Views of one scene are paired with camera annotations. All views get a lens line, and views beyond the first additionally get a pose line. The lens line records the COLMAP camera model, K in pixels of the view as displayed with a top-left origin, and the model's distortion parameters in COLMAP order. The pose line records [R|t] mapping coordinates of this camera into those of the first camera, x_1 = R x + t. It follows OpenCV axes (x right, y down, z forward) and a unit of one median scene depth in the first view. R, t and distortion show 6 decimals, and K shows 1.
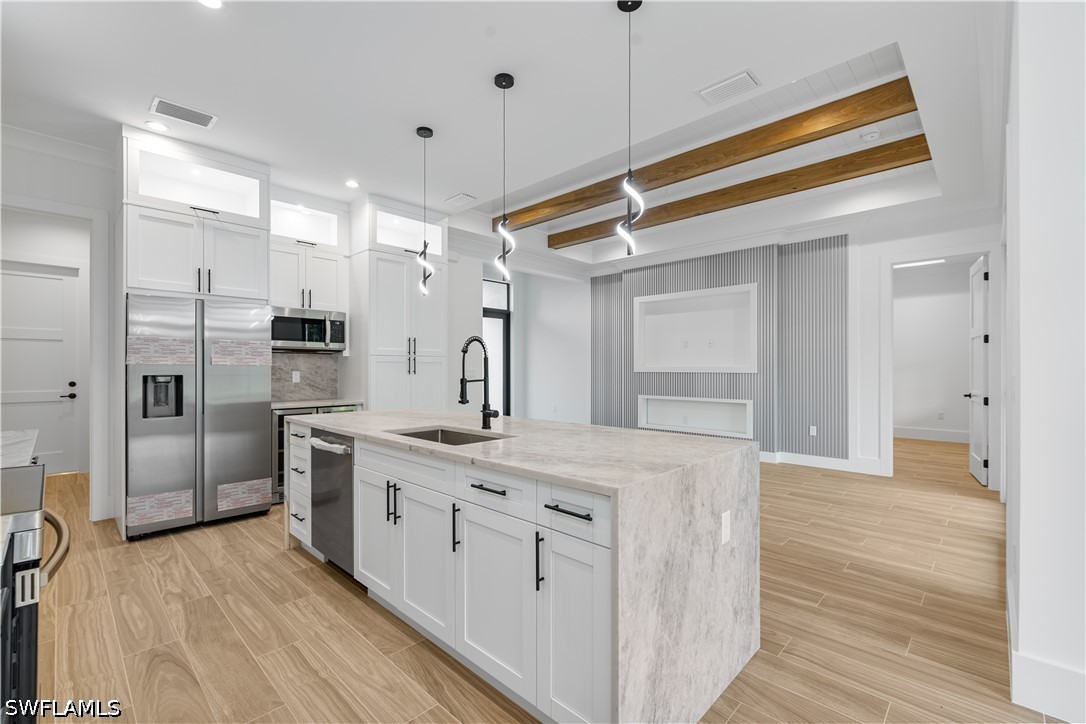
lens RADIAL K [[471.2, 0, 543.2], [0, 471.2, 367.0], [0, 0, 1]] dist [0.001762, -0.000307]
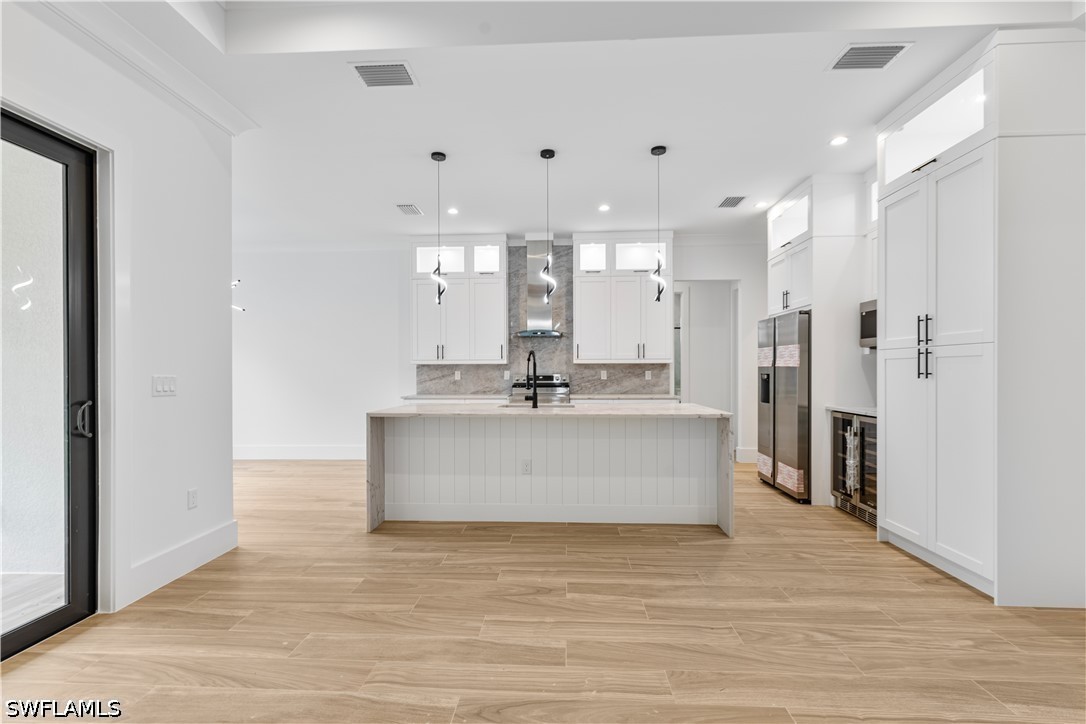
lens RADIAL K [[472.6, 0, 539.5], [0, 472.6, 376.9], [0, 0, 1]] dist [0.000457, -0.000288]
pose [[-0.761870, 0.009702, -0.647657, 0.687126], [0.005971, 0.999951, 0.007955, 0.009904], [0.647702, 0.002194, -0.761891, 1.715888]]
